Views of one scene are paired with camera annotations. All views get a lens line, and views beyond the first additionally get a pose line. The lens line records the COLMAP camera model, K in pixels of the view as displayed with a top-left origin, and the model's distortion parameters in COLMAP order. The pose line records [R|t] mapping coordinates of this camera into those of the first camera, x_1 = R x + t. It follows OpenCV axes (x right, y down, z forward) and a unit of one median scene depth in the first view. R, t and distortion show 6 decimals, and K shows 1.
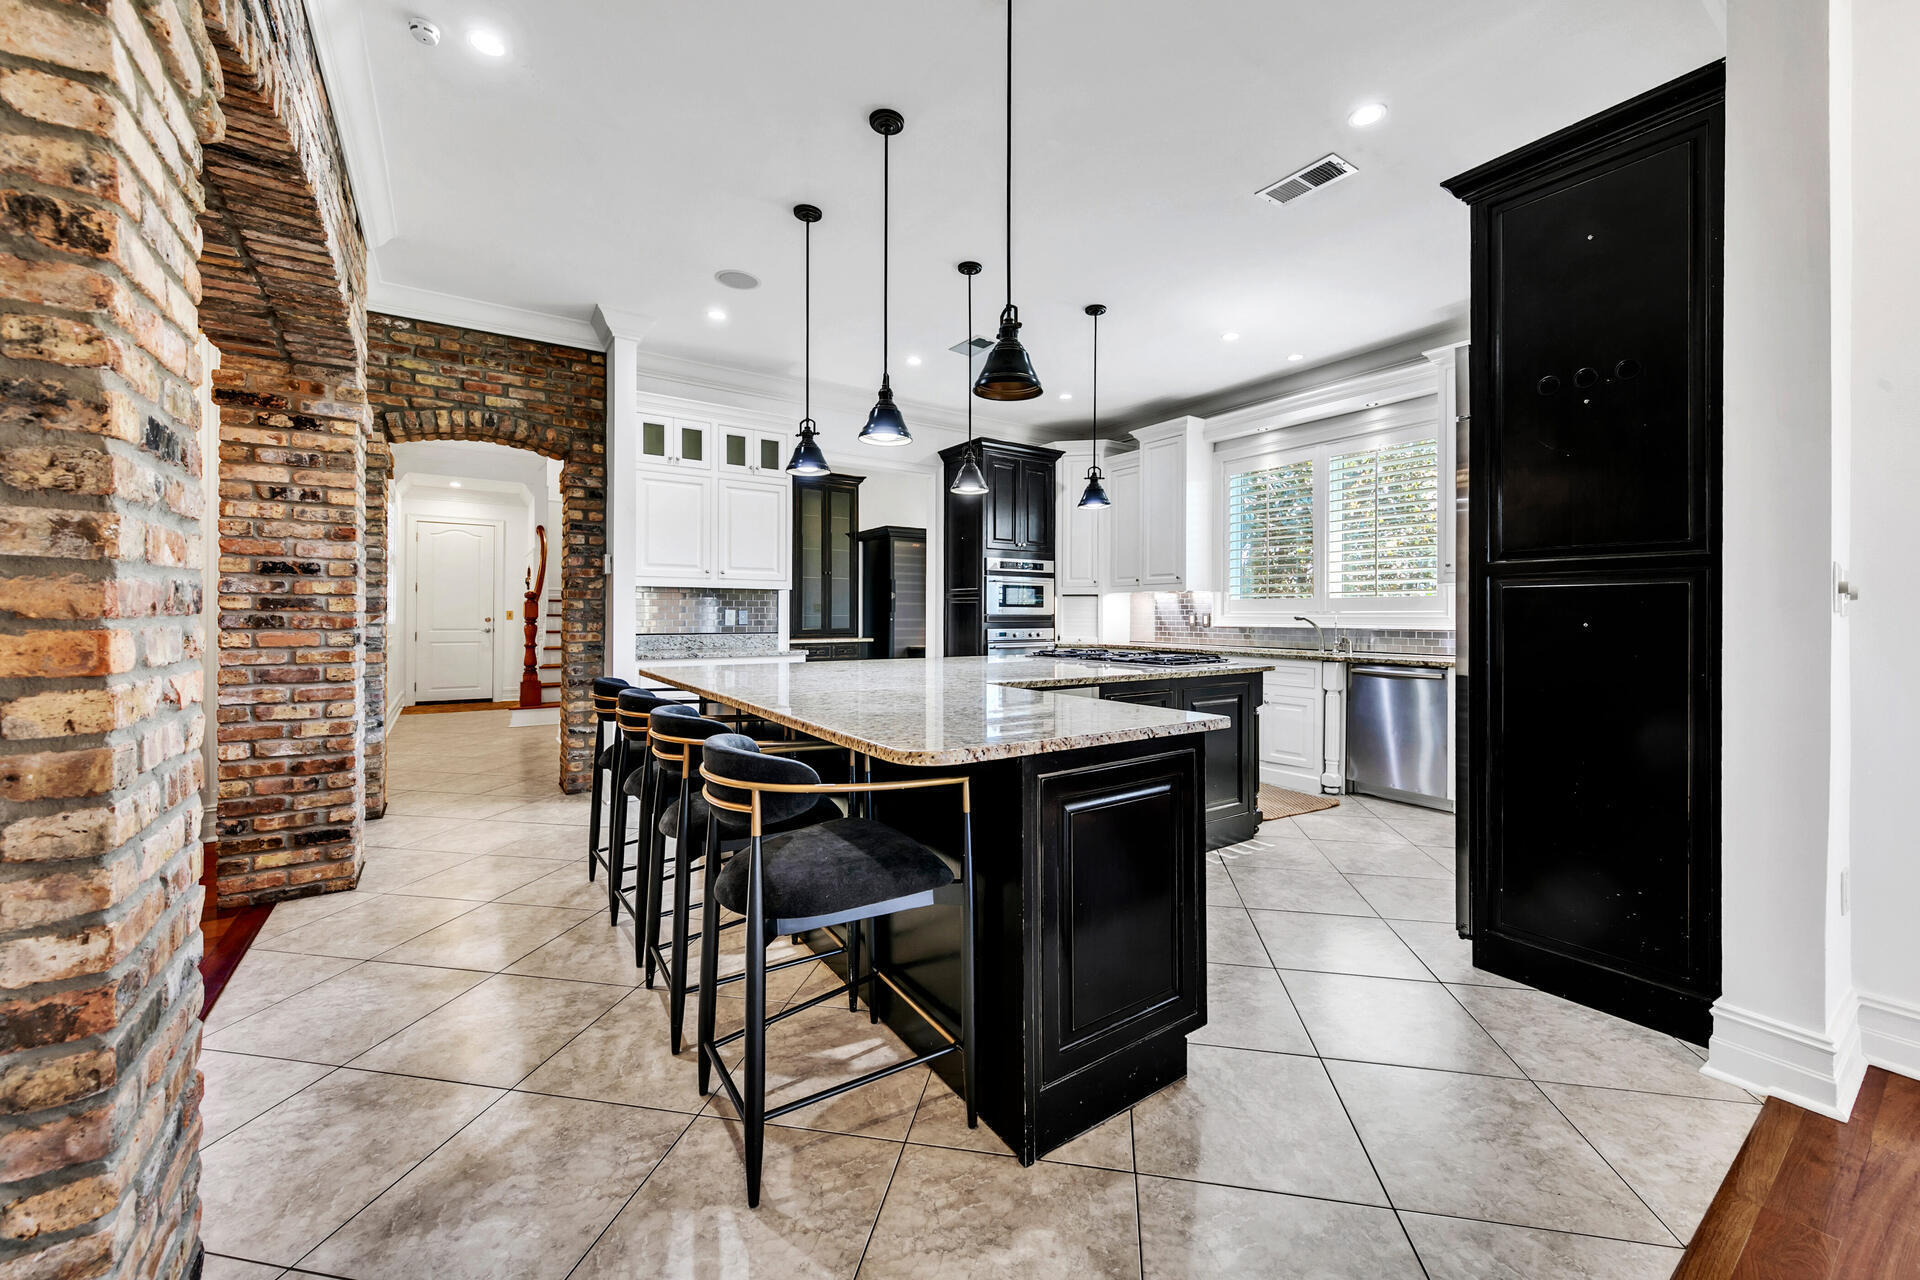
lens RADIAL K [[737.0, 0, 972.6], [0, 737.0, 611.3], [0, 0, 1]] dist [-0.000579, 0.000071]
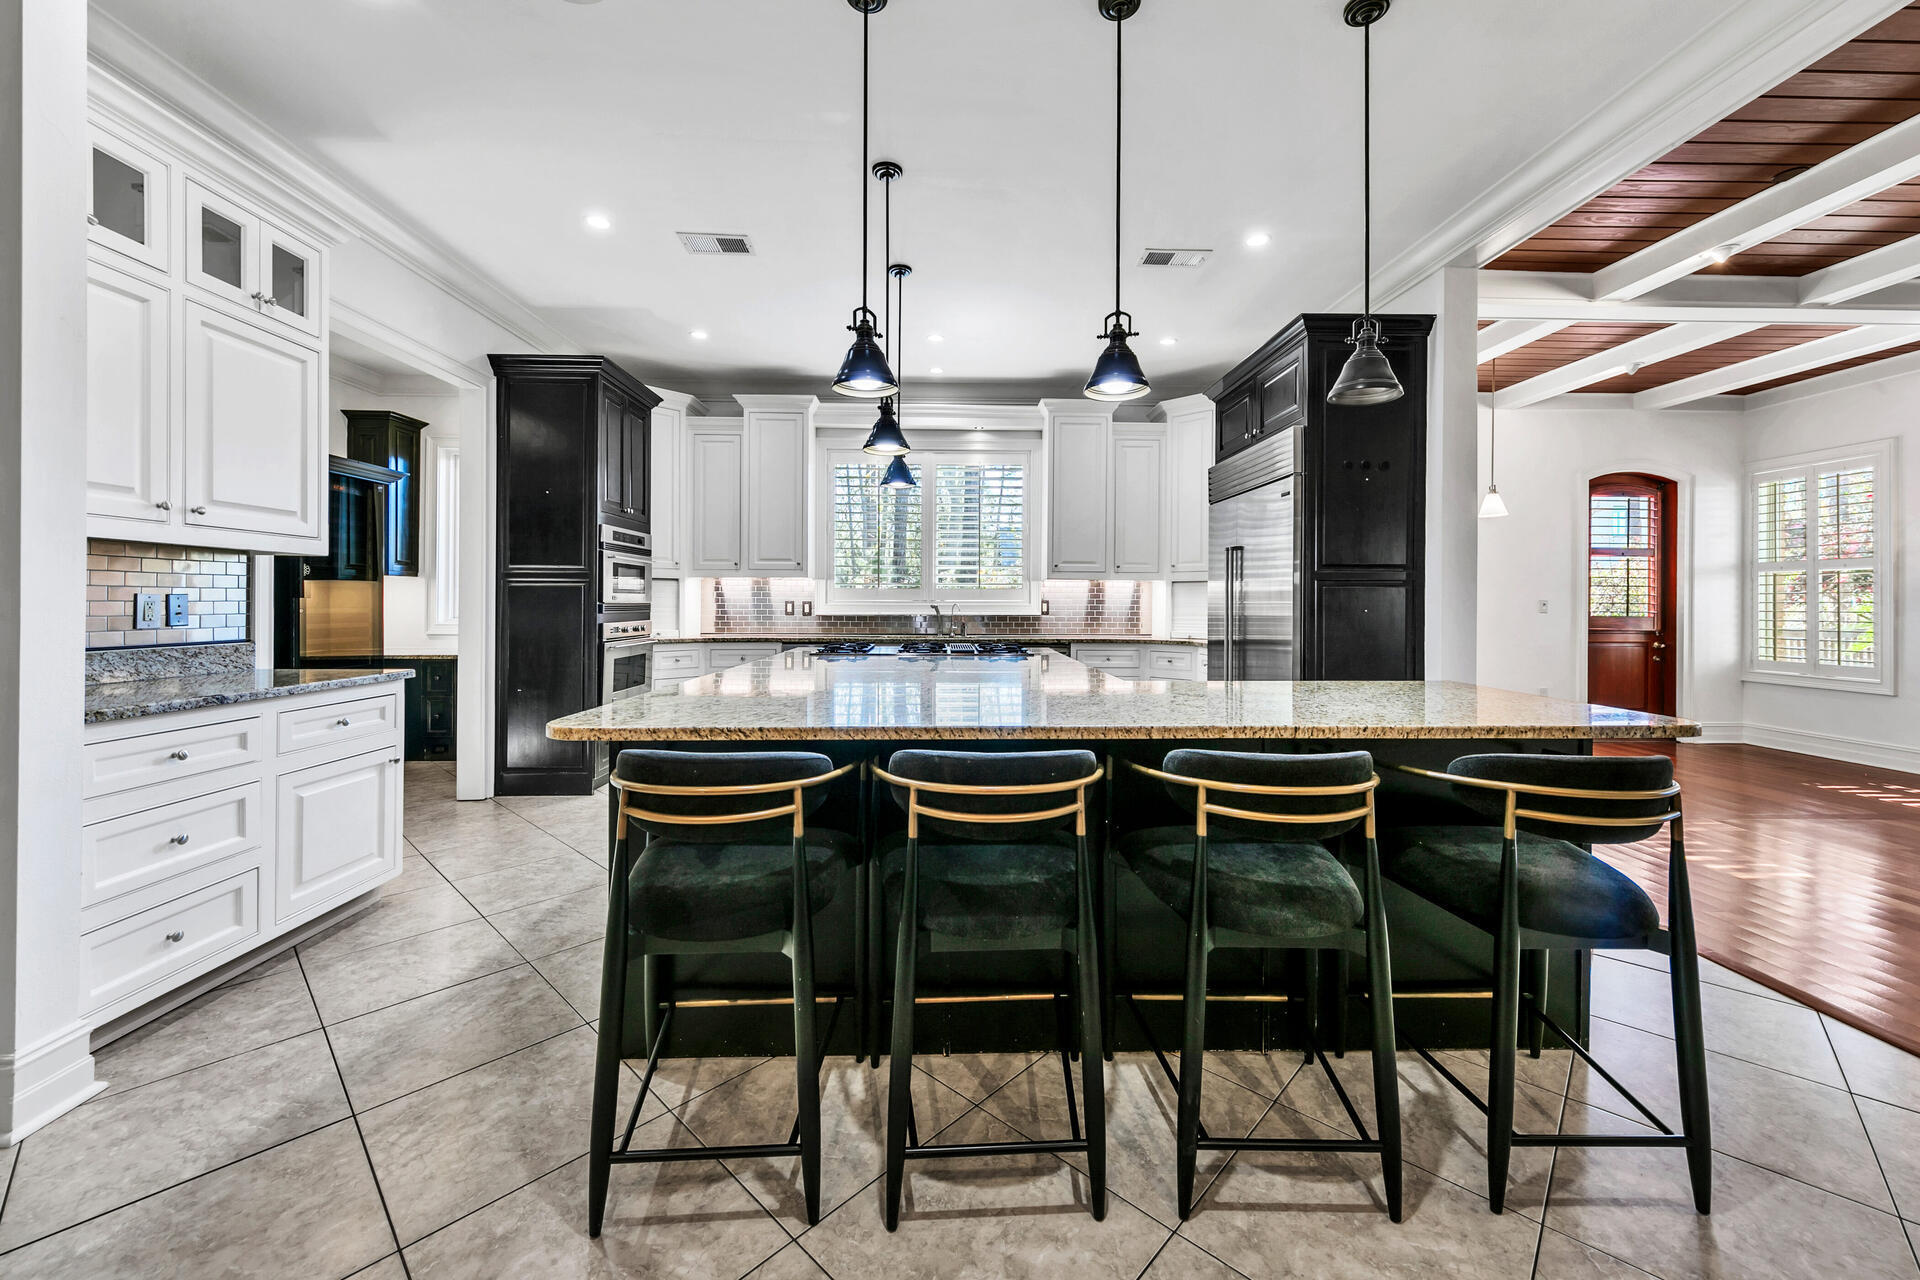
lens RADIAL K [[737.0, 0, 956.7], [0, 737.0, 606.8], [0, 0, 1]] dist [-0.000579, 0.000071]
pose [[0.543642, -0.003941, 0.839308, -0.425353], [-0.007962, 0.999920, 0.009853, -0.001958], [-0.839279, -0.012039, 0.543567, 0.333409]]
